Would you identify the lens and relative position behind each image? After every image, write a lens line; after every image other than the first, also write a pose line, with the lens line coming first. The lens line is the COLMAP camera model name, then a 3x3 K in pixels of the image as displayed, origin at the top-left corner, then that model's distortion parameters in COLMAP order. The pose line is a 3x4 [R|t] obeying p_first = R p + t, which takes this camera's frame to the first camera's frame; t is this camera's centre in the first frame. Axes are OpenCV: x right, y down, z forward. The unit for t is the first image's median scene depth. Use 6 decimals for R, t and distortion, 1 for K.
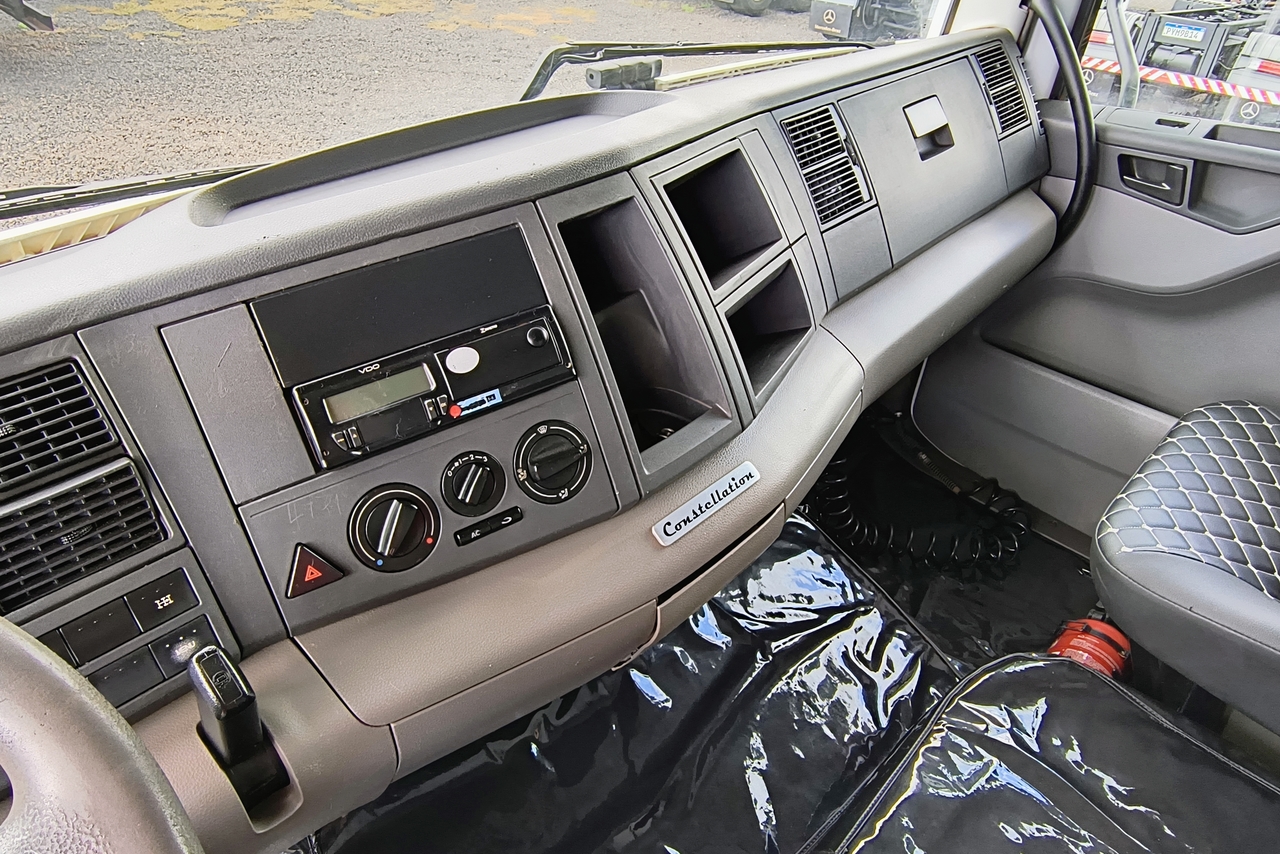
lens RADIAL K [[867.7, 0, 626.5], [0, 867.7, 433.9], [0, 0, 1]] dist [-0.009453, 0.008225]
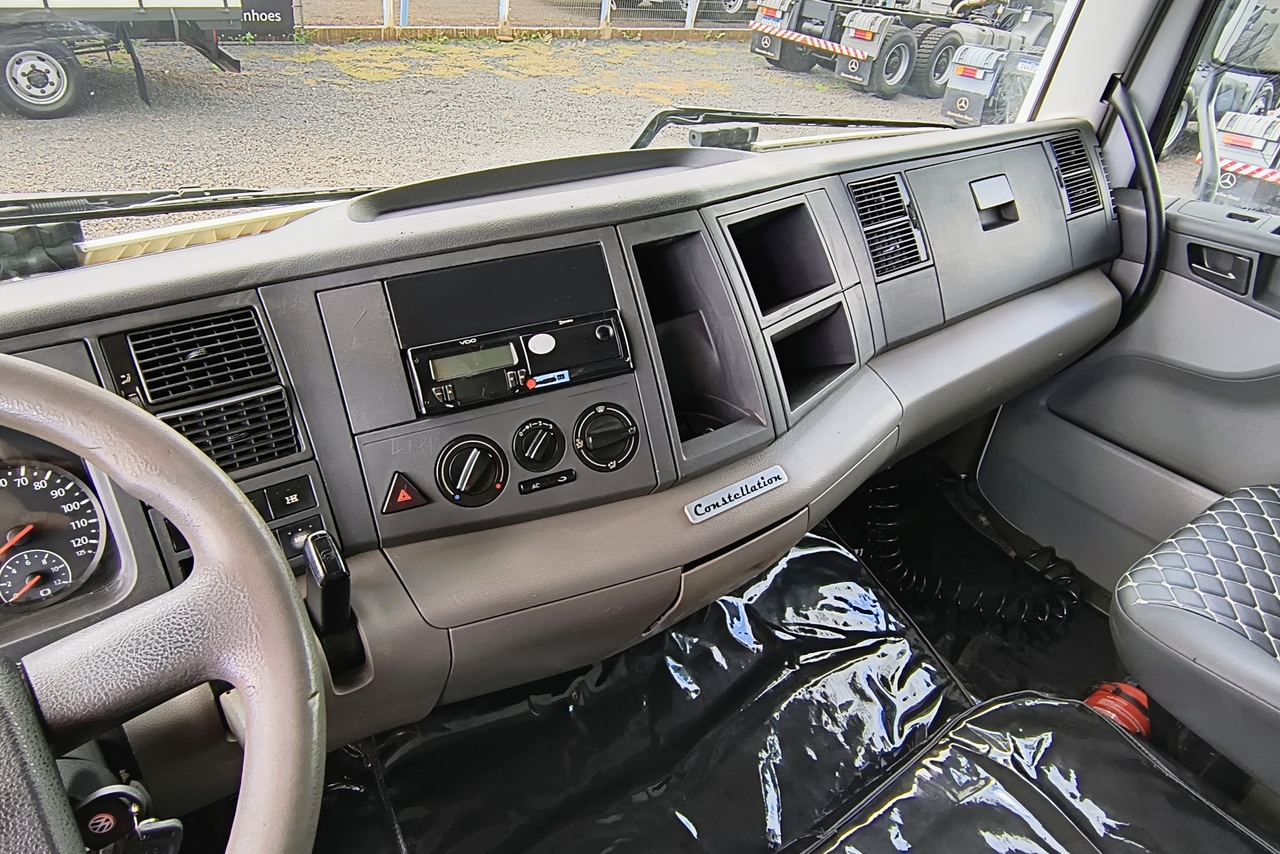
lens RADIAL K [[867.7, 0, 629.0], [0, 867.7, 436.7], [0, 0, 1]] dist [-0.009453, 0.008225]
pose [[0.987977, 0.105215, -0.113279, 0.055577], [-0.112533, 0.991819, -0.060258, 0.067001], [0.106012, 0.072281, 0.991734, -0.130425]]
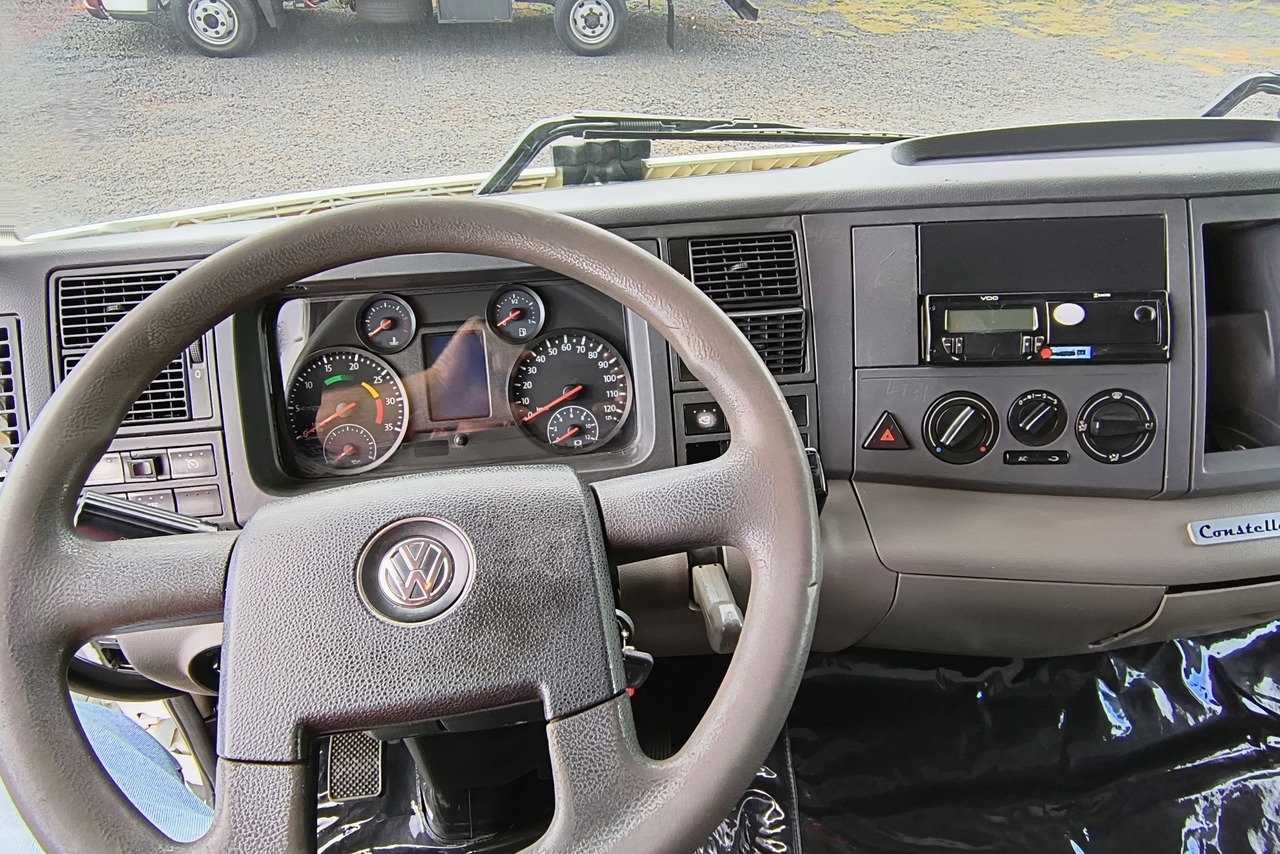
lens RADIAL K [[867.7, 0, 637.2], [0, 867.7, 435.7], [0, 0, 1]] dist [-0.009453, 0.008225]
pose [[0.790964, 0.332728, -0.513486, 0.003119], [-0.338654, 0.937017, 0.085512, 0.103528], [0.509598, 0.106257, 0.853826, -0.172711]]
